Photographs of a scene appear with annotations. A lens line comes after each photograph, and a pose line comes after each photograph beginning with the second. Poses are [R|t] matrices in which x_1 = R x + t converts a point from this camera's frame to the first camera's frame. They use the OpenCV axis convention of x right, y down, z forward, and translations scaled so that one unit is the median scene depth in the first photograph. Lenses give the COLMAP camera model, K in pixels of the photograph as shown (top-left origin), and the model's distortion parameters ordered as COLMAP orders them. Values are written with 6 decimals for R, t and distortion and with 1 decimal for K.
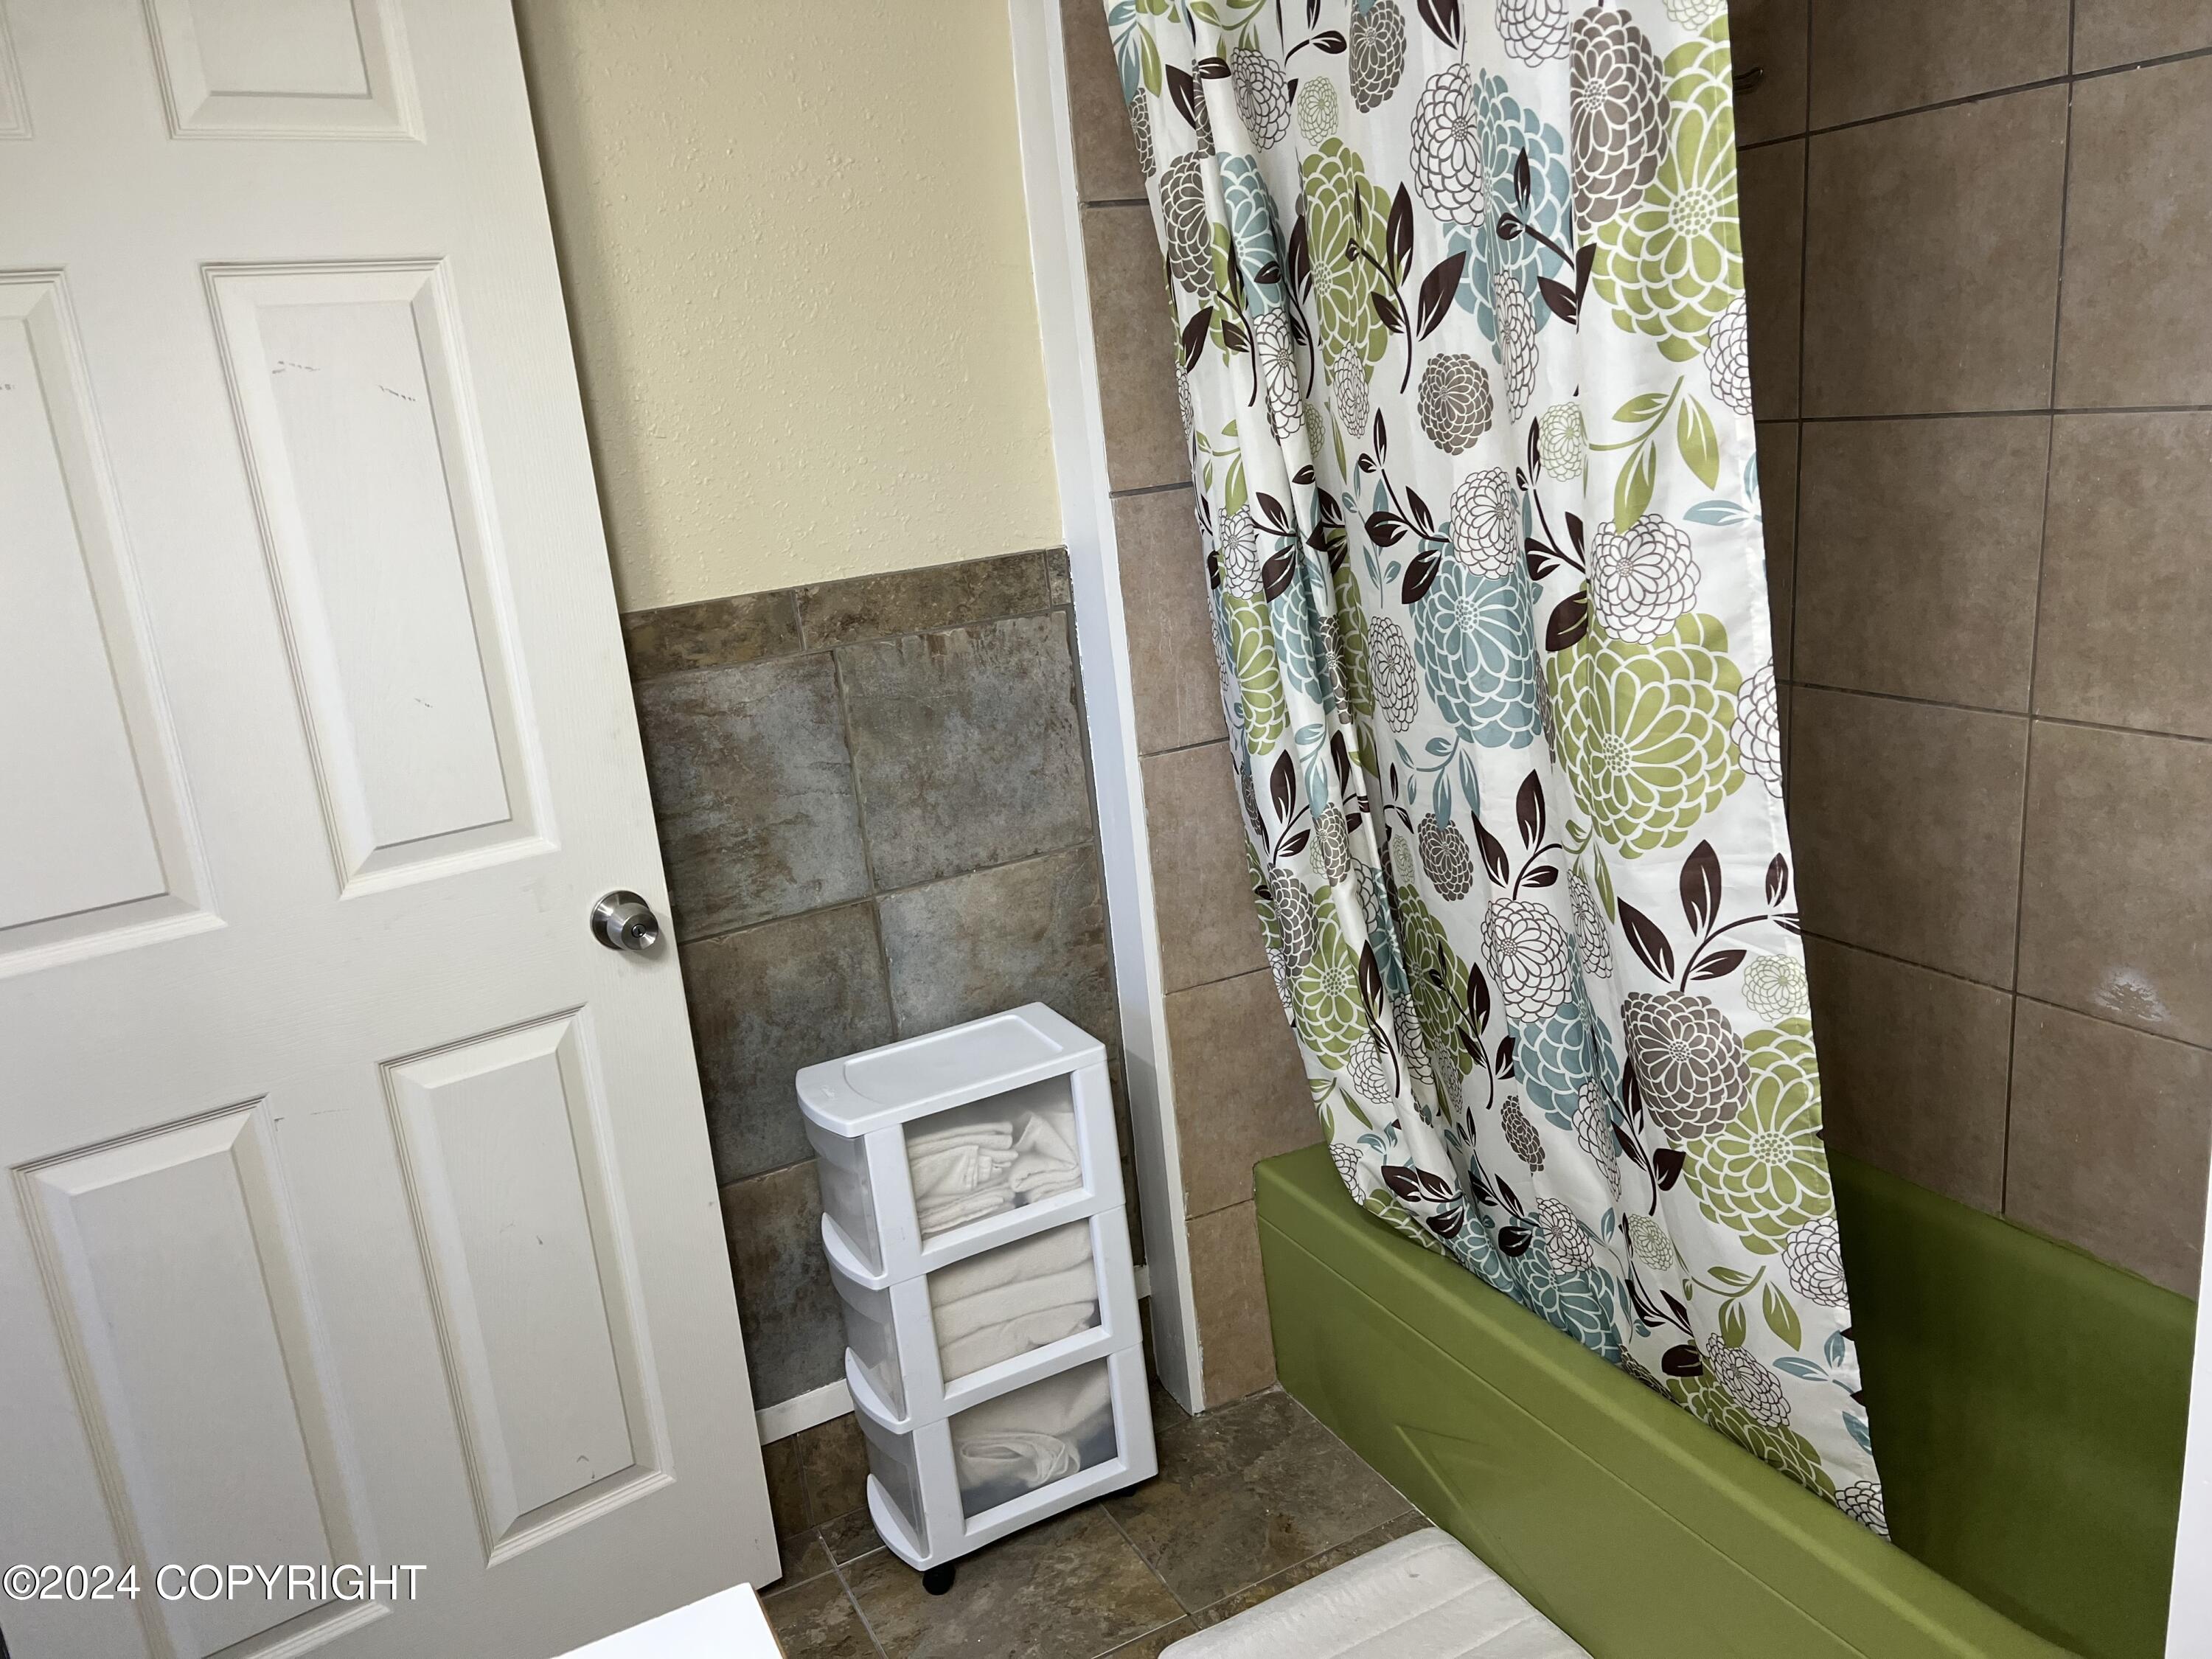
lens RADIAL K [[1673.8, 0, 1107.7], [0, 1673.8, 849.4], [0, 0, 1]] dist [0.063573, -0.064377]
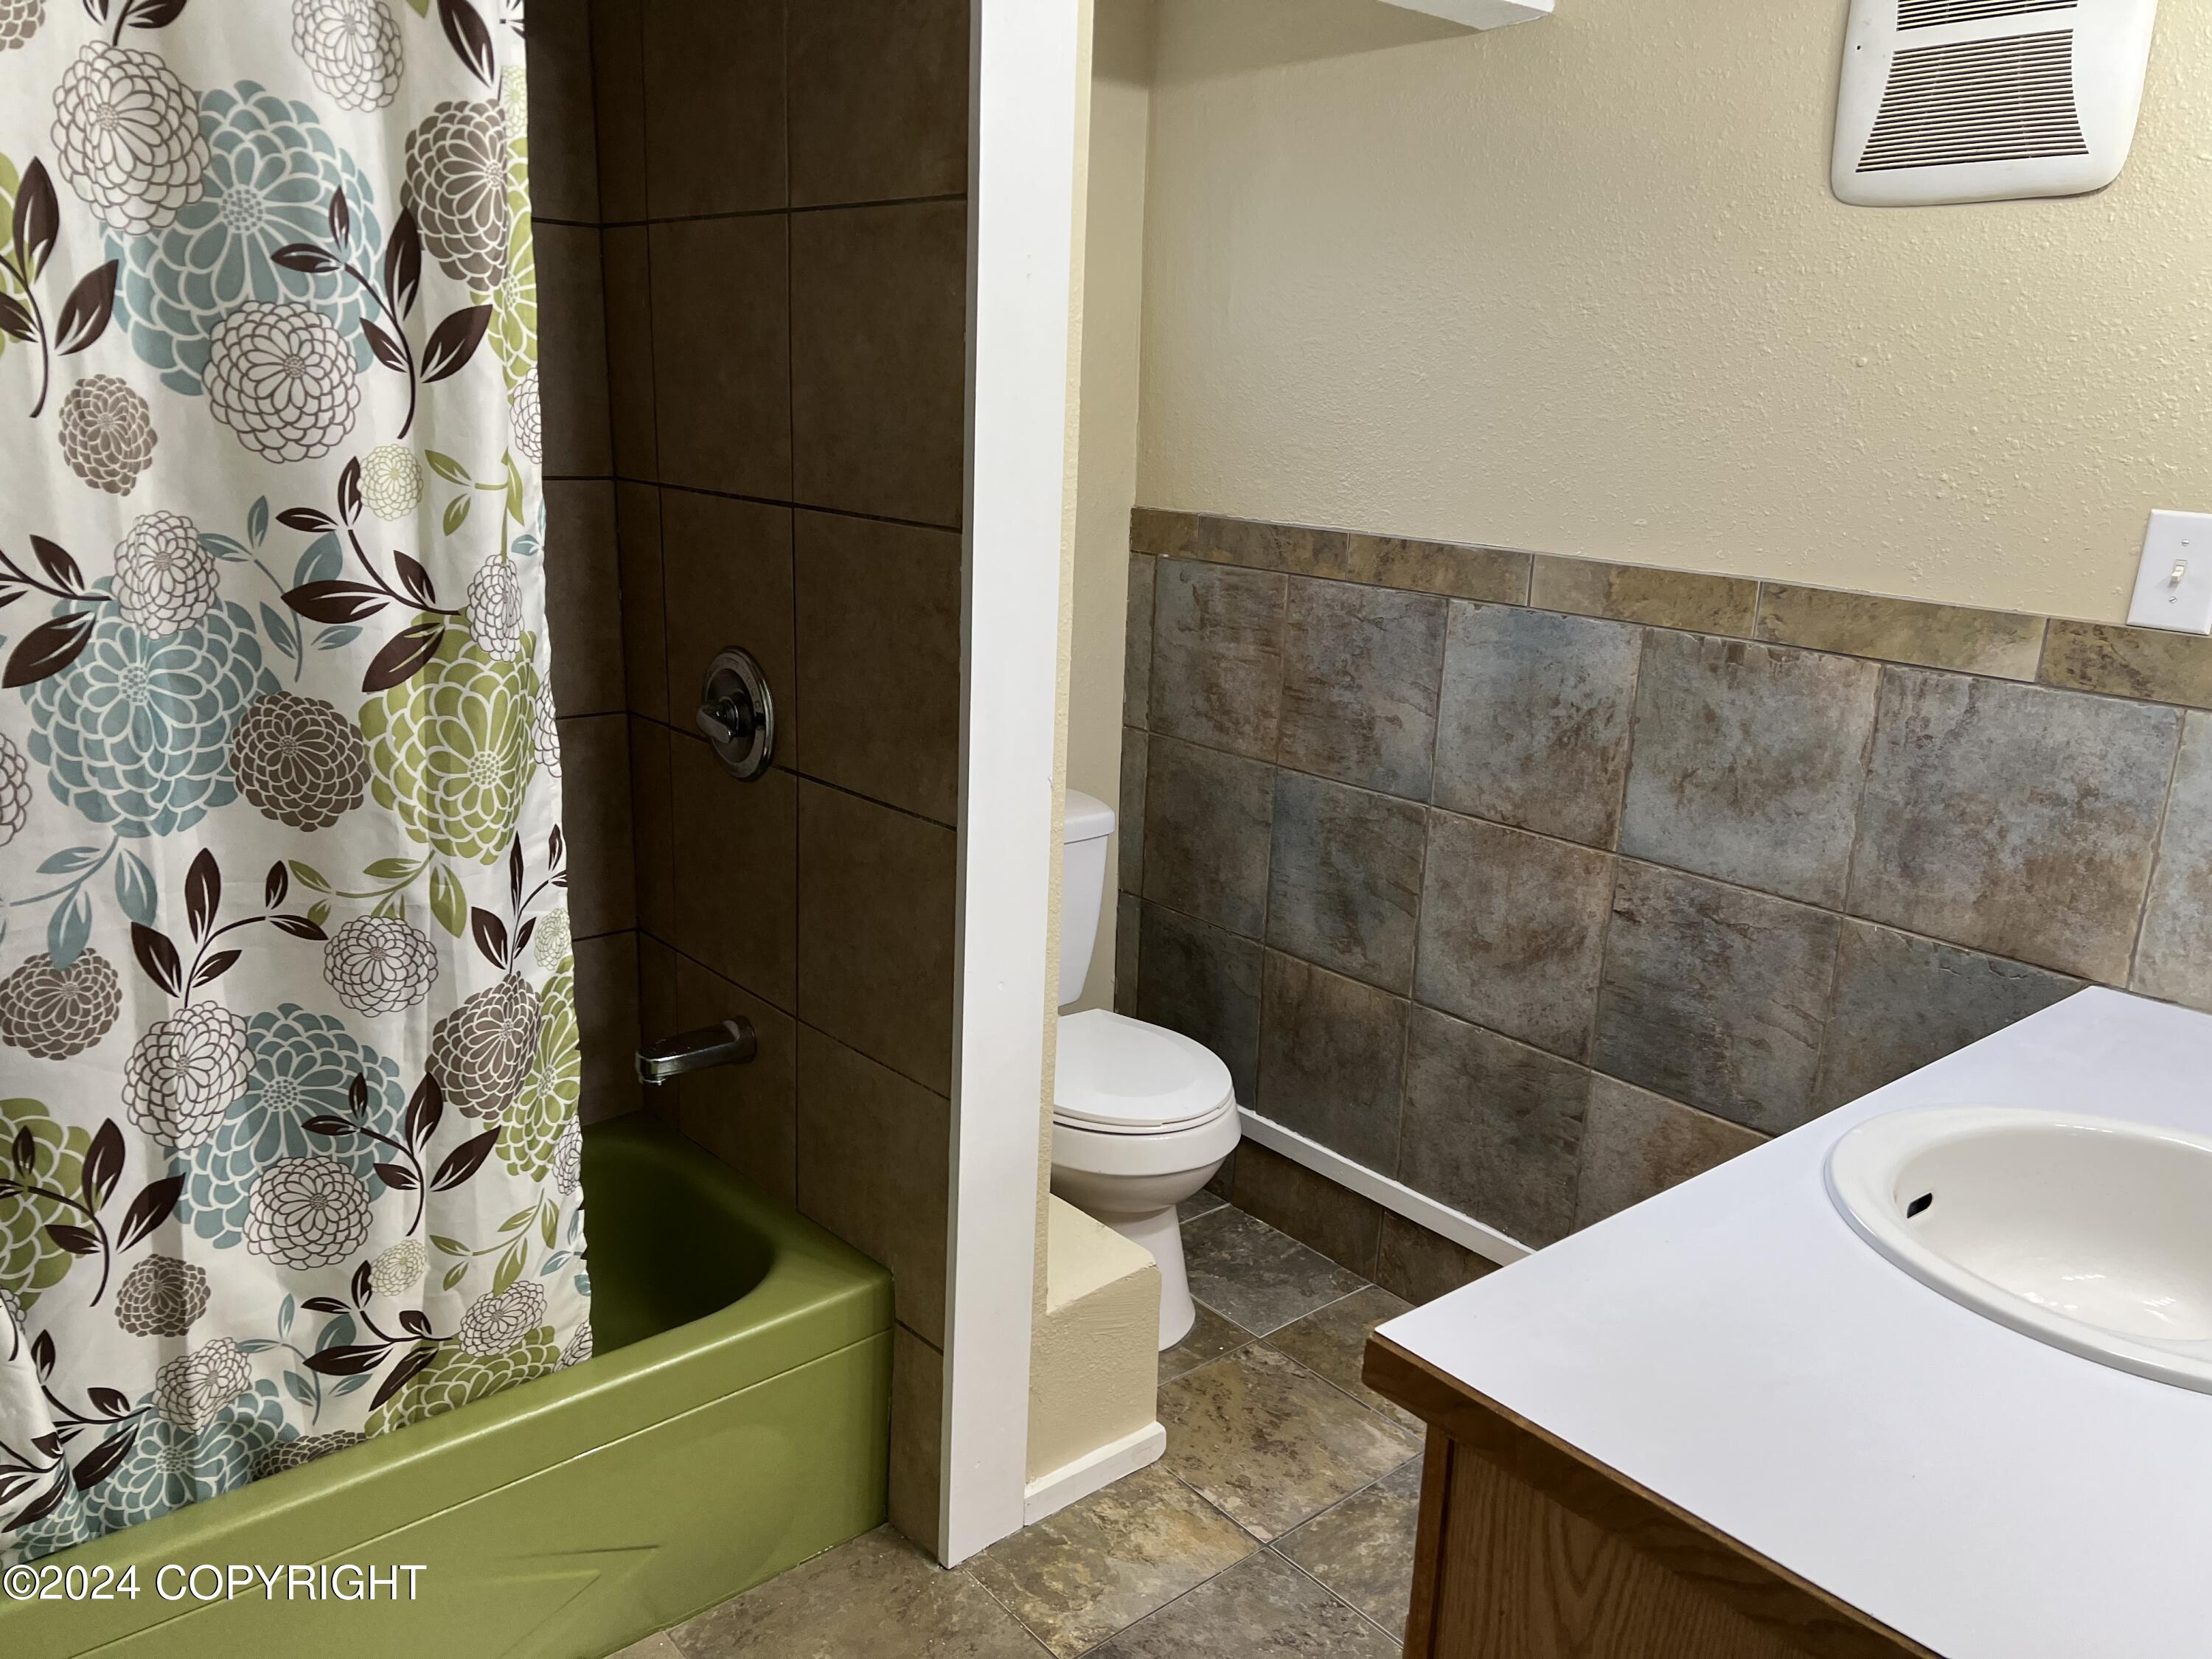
lens RADIAL K [[1673.8, 0, 1097.9], [0, 1673.8, 820.0], [0, 0, 1]] dist [0.063573, -0.064377]
pose [[-0.230120, -0.158601, 0.960151, -0.762515], [0.245885, 0.945142, 0.215053, -0.147817], [-0.941587, 0.285575, -0.178498, 0.758978]]
